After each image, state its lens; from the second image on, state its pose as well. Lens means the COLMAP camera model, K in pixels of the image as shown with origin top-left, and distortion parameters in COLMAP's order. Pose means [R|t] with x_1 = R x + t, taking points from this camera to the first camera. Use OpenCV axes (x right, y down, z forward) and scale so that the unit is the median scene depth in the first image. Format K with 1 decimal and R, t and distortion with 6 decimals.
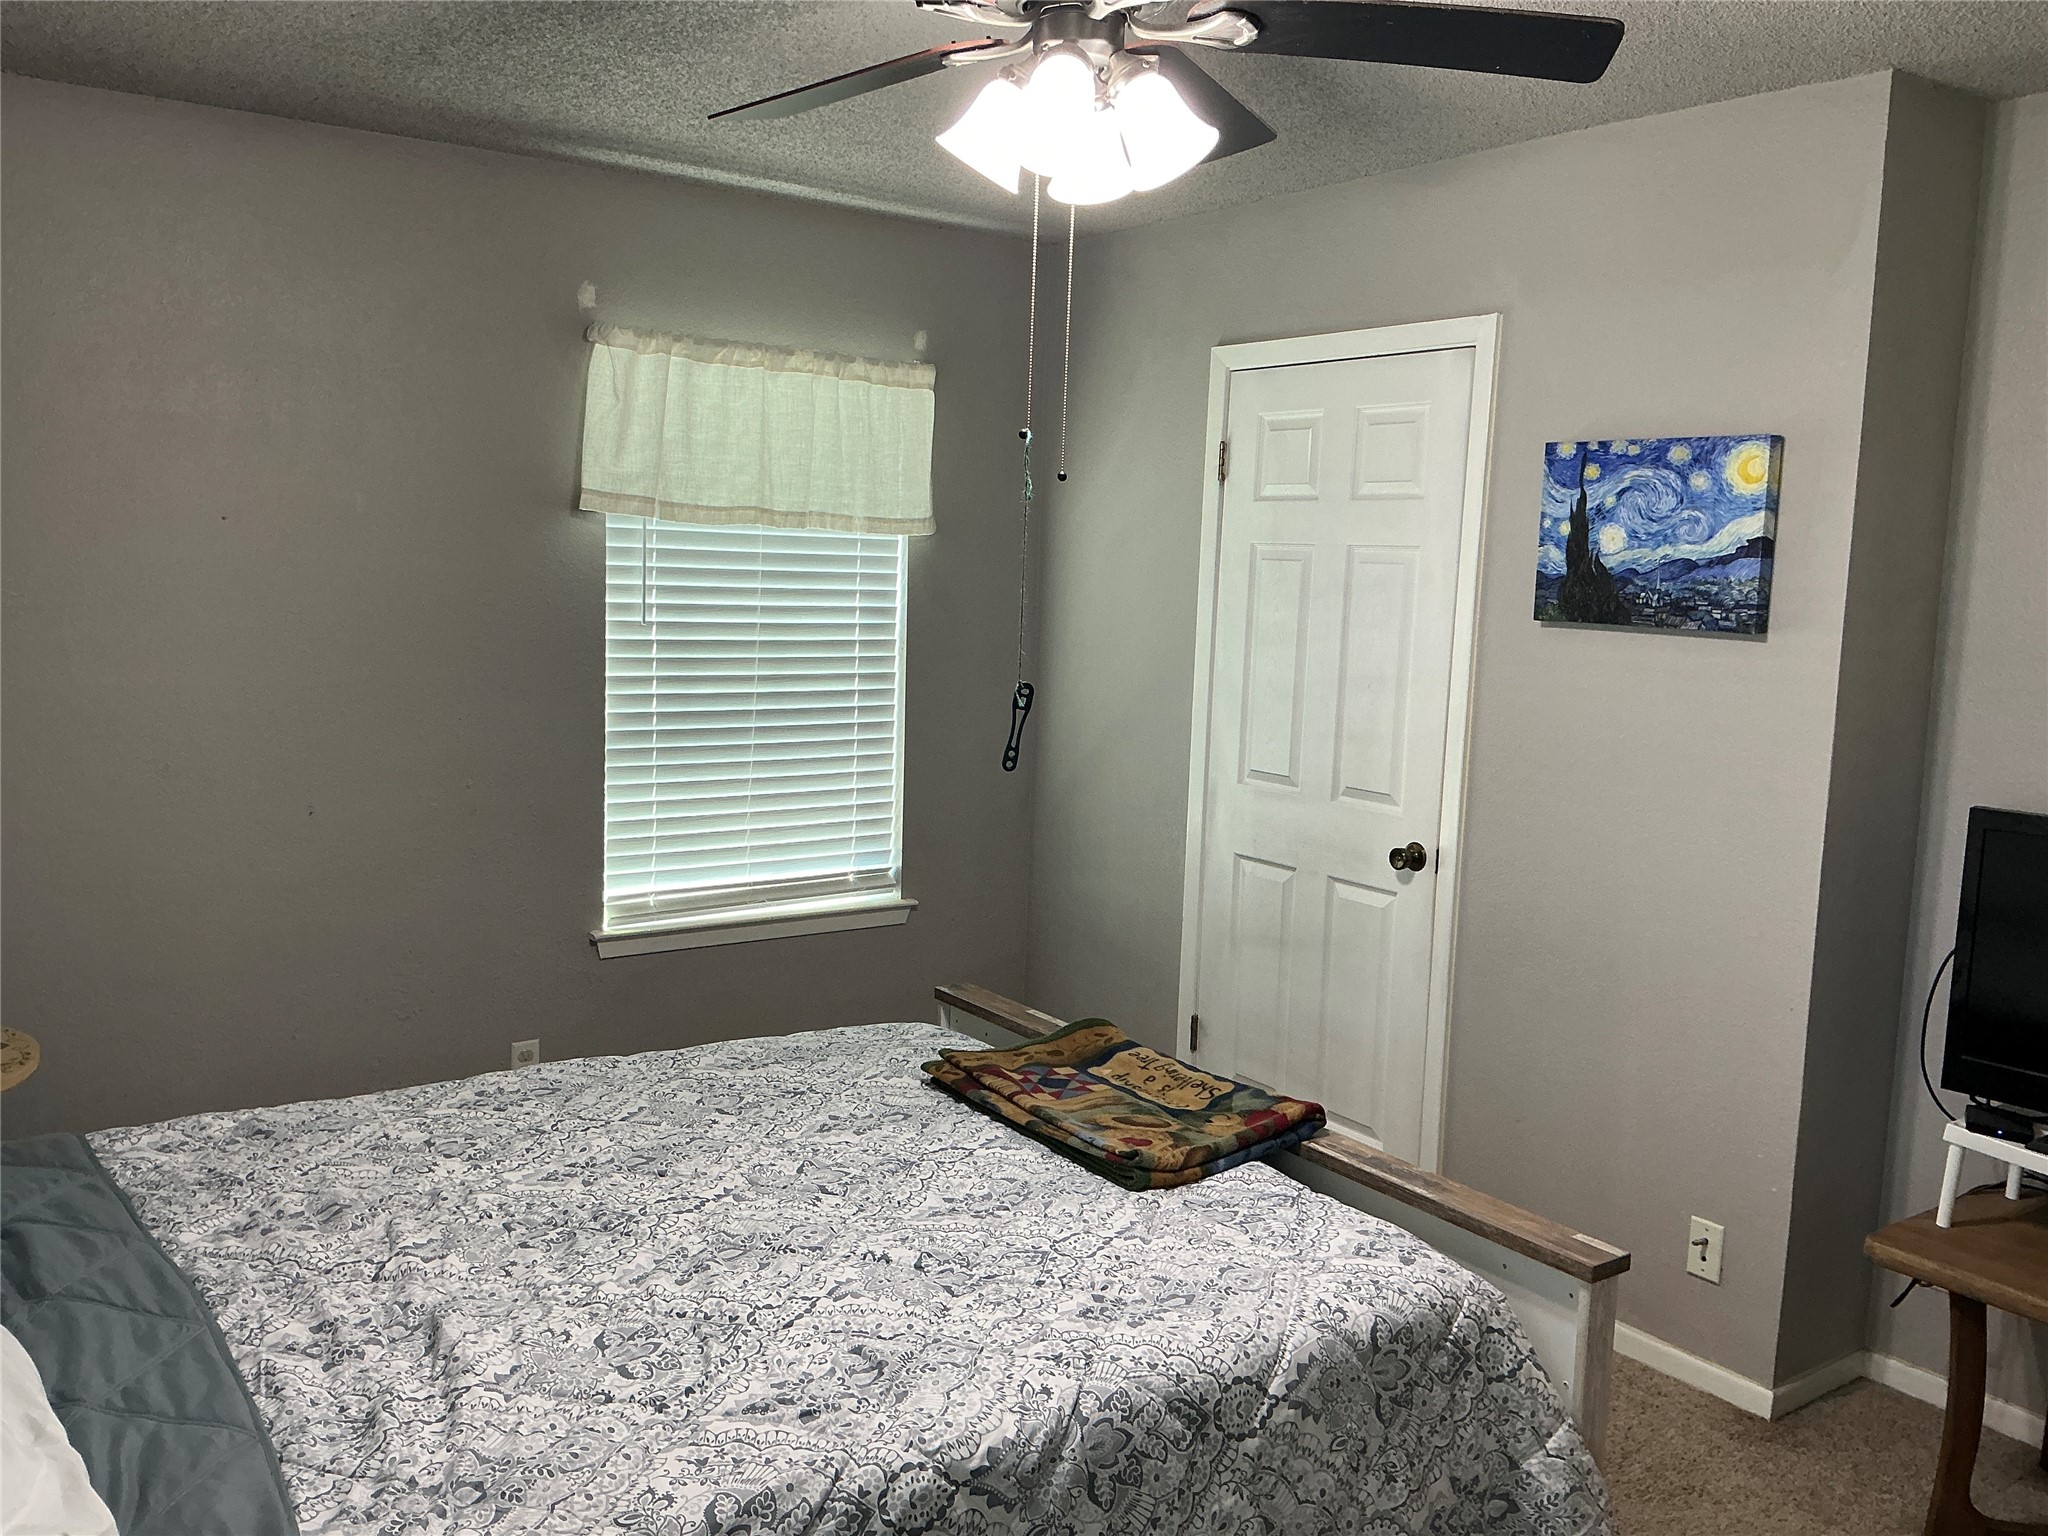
lens RADIAL K [[1701.4, 0, 1020.2], [0, 1701.4, 764.9], [0, 0, 1]] dist [0.150166, -0.305326]
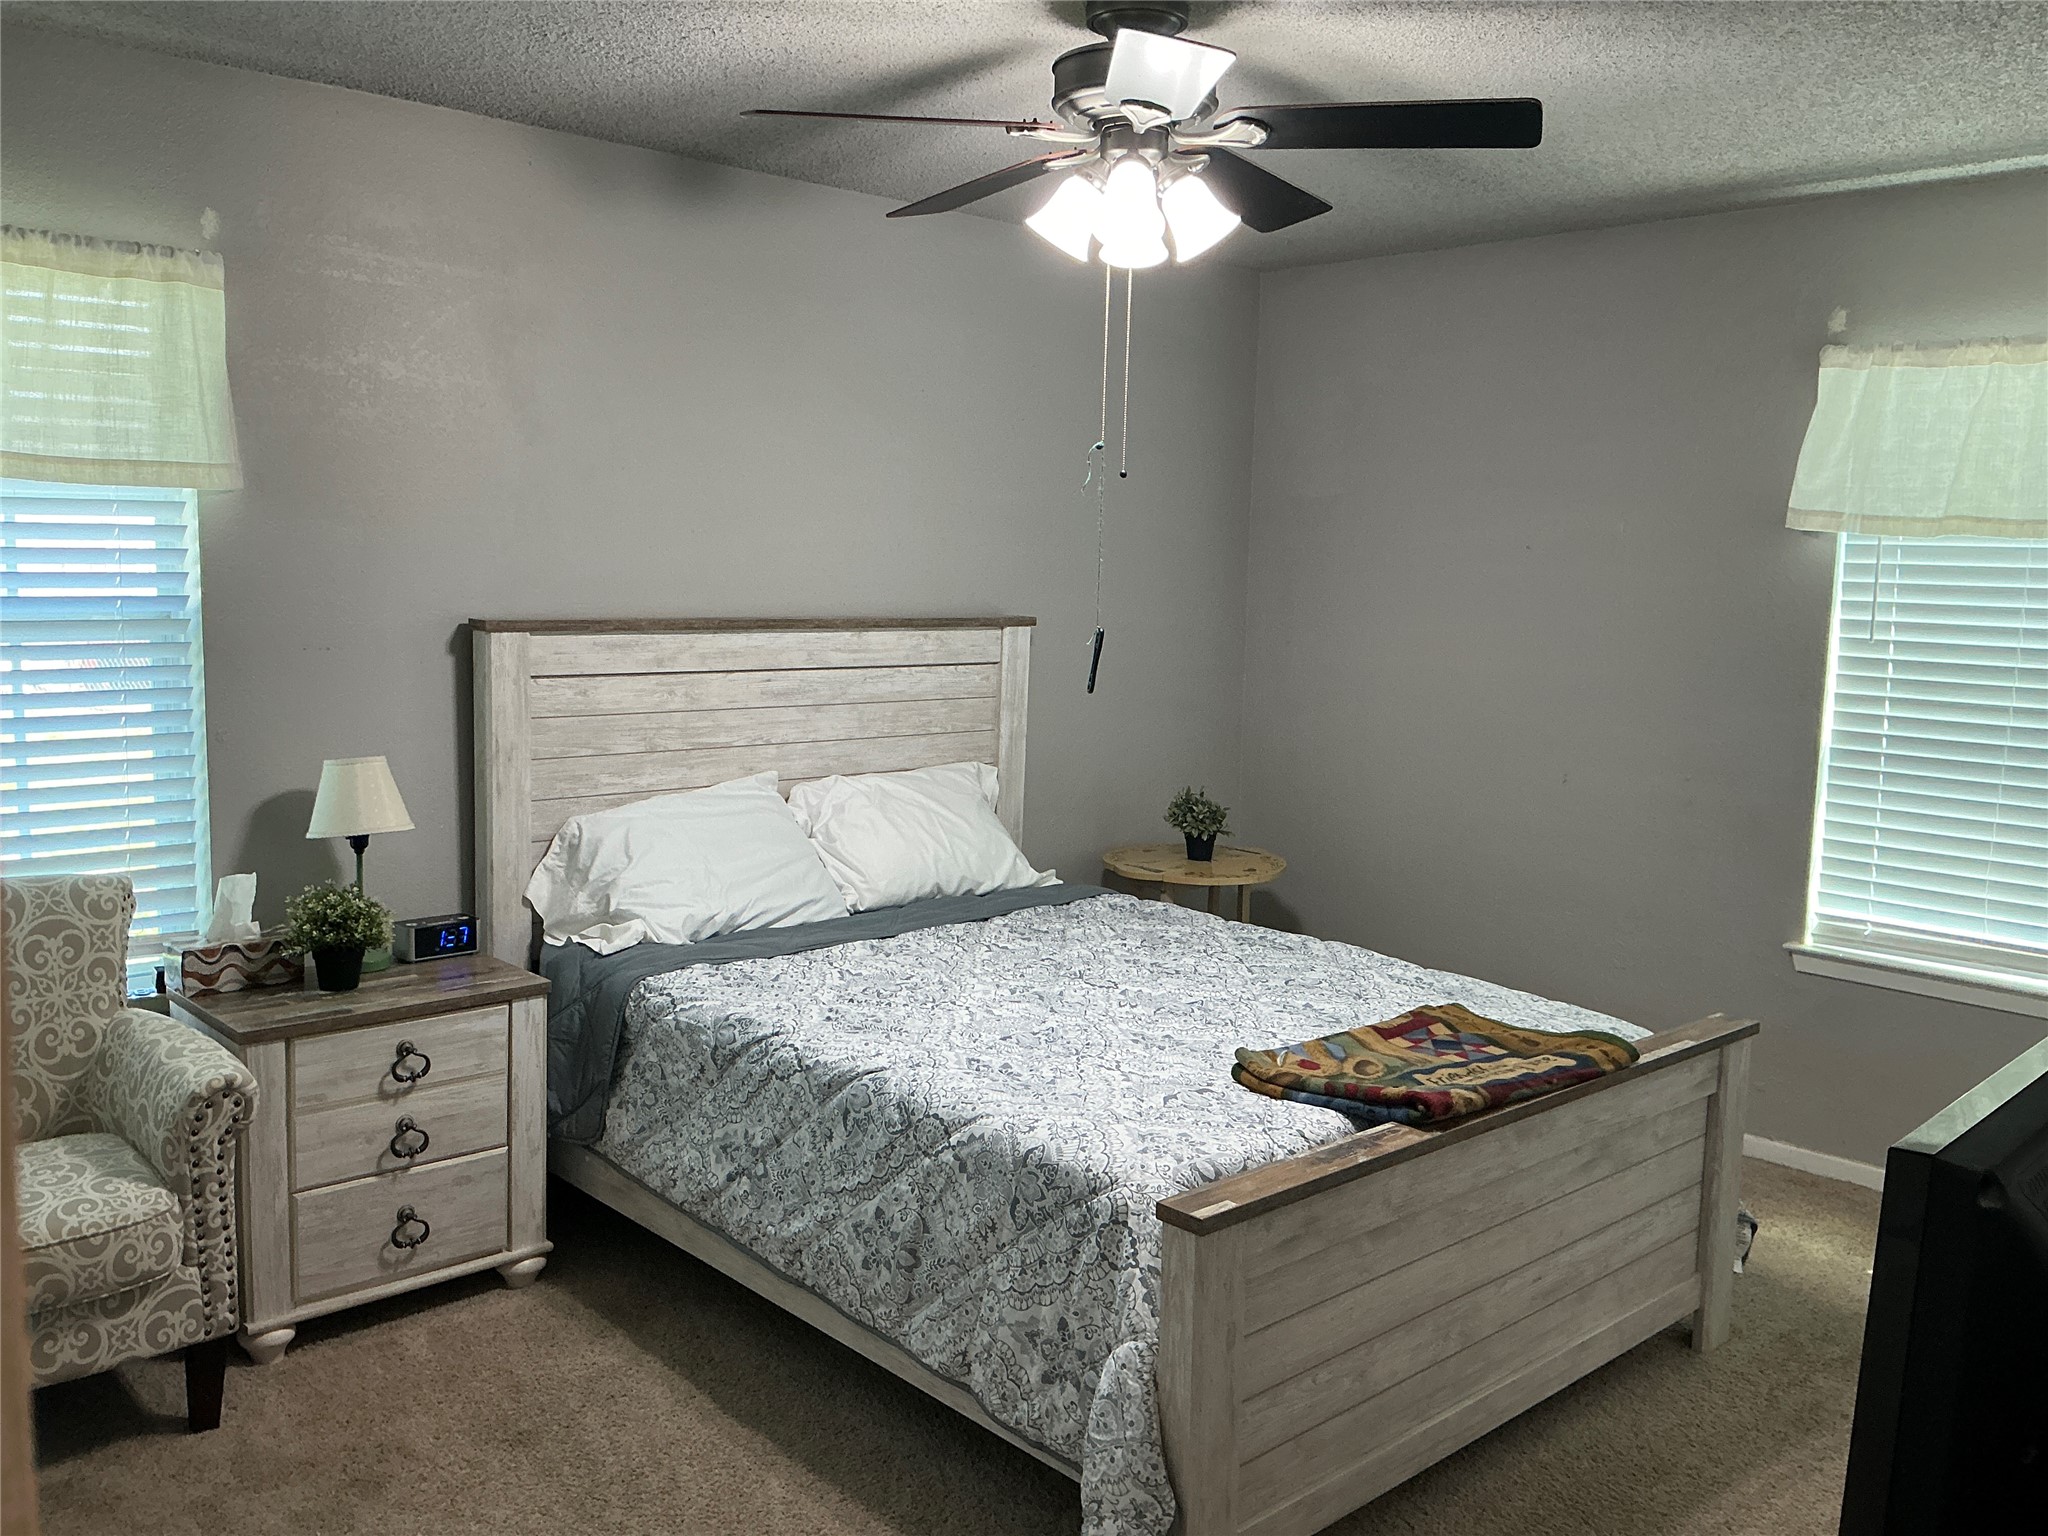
lens RADIAL K [[1701.4, 0, 1020.2], [0, 1701.4, 764.9], [0, 0, 1]] dist [0.150166, -0.305326]
pose [[0.124878, 0.090252, -0.988059, 1.022687], [-0.142232, 0.987197, 0.072197, -0.022563], [0.981924, 0.131518, 0.136116, 0.584842]]
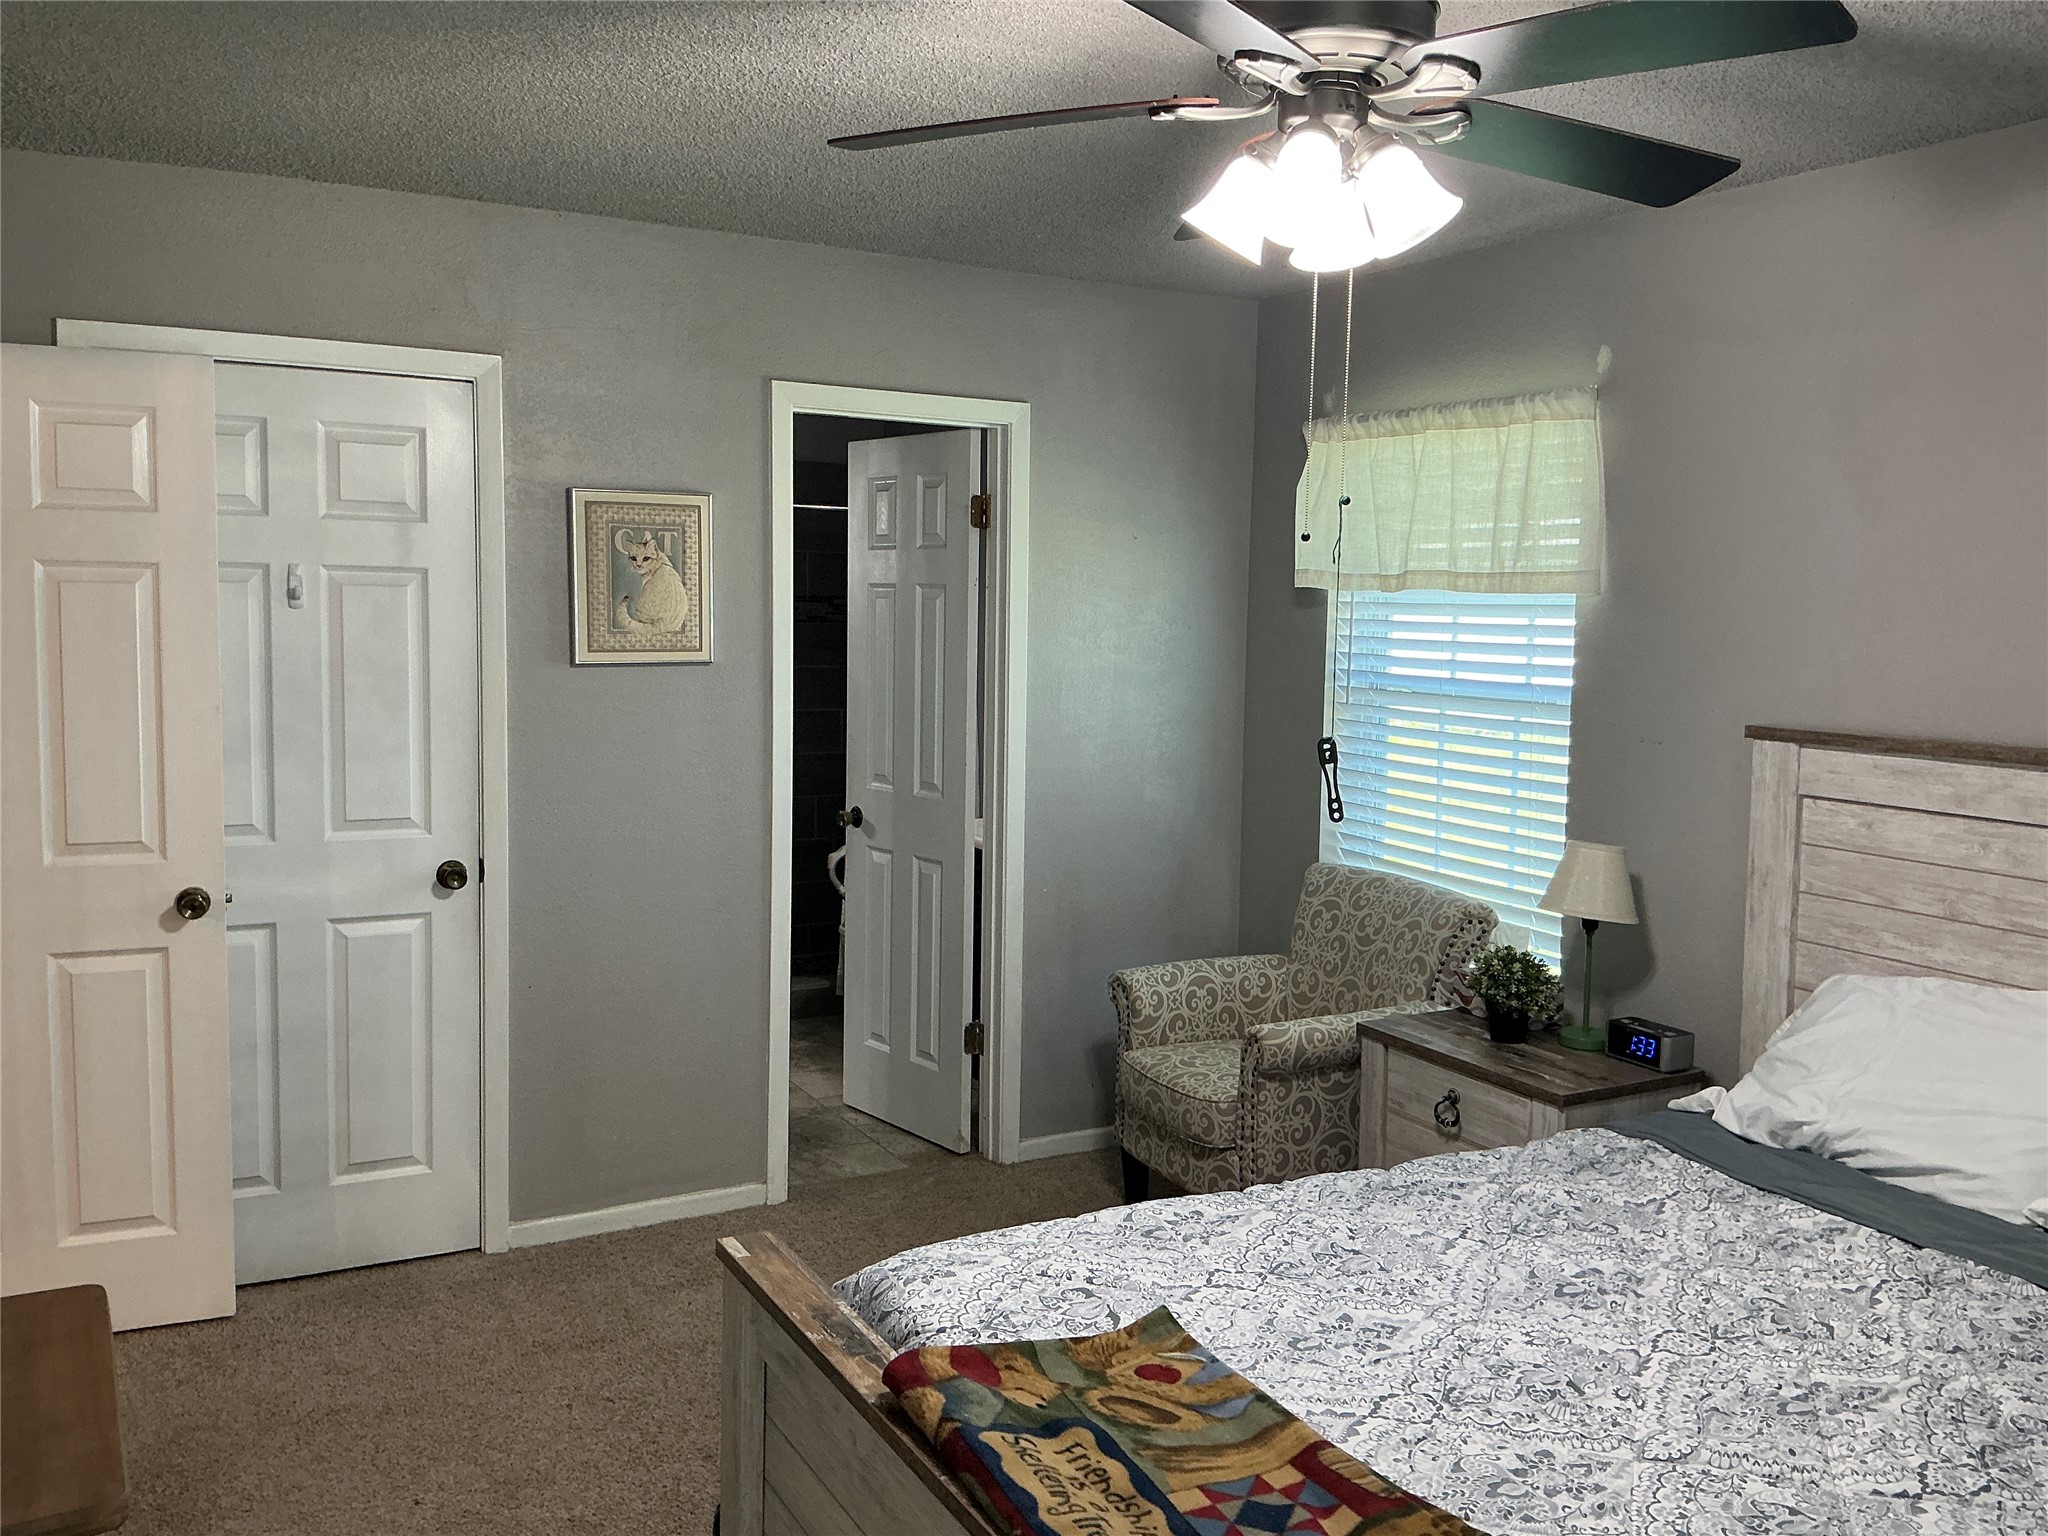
lens RADIAL K [[1701.4, 0, 1020.2], [0, 1701.4, 764.9], [0, 0, 1]] dist [0.150166, -0.305326]
pose [[-0.991078, -0.063095, 0.117403, 0.049179], [-0.035518, 0.974028, 0.223626, -0.196230], [-0.128463, 0.217461, -0.967578, 1.547762]]
